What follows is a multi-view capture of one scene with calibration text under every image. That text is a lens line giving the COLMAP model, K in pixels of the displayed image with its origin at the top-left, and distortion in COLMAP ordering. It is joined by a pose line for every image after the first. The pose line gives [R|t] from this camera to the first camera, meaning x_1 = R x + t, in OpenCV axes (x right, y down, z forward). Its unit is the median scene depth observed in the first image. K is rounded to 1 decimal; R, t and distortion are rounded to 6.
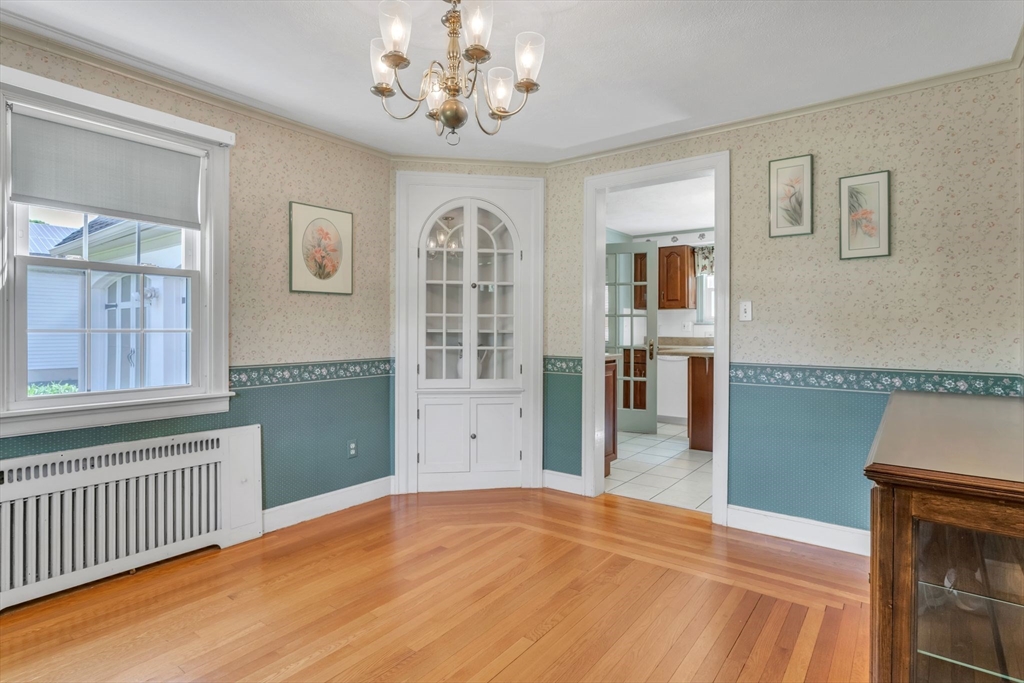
lens RADIAL K [[524.7, 0, 510.9], [0, 524.7, 331.8], [0, 0, 1]] dist [-0.020168, 0.009812]
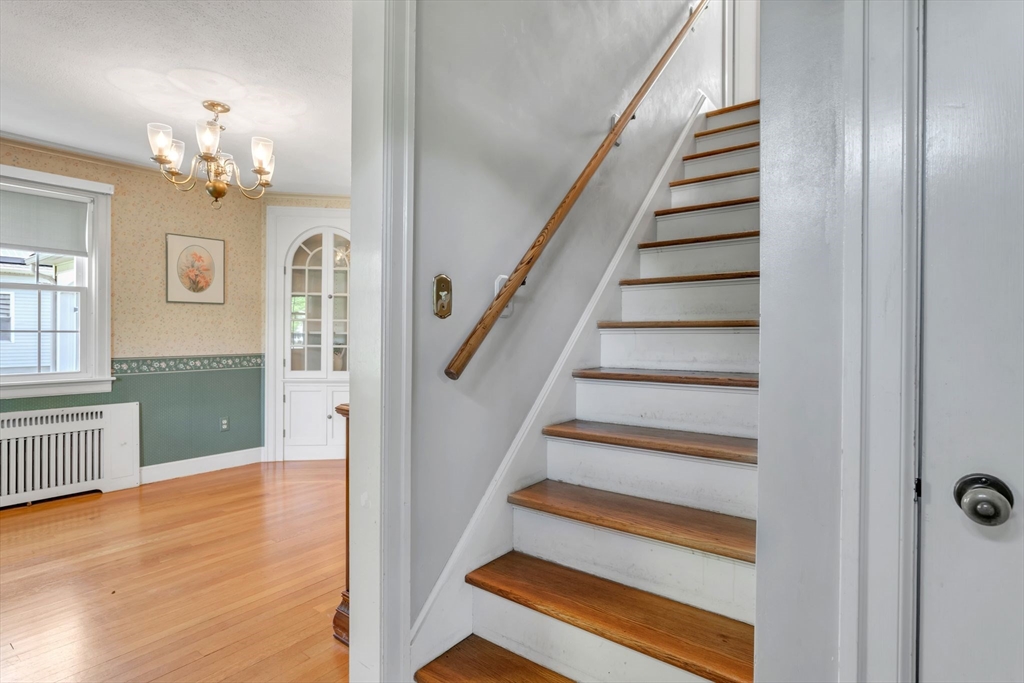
lens RADIAL K [[524.7, 0, 513.6], [0, 524.7, 336.9], [0, 0, 1]] dist [-0.020168, 0.009812]
pose [[0.999934, 0.005179, -0.010279, 0.448837], [-0.005122, 0.999971, 0.005604, -0.001042], [0.010308, -0.005551, 0.999931, -0.290615]]
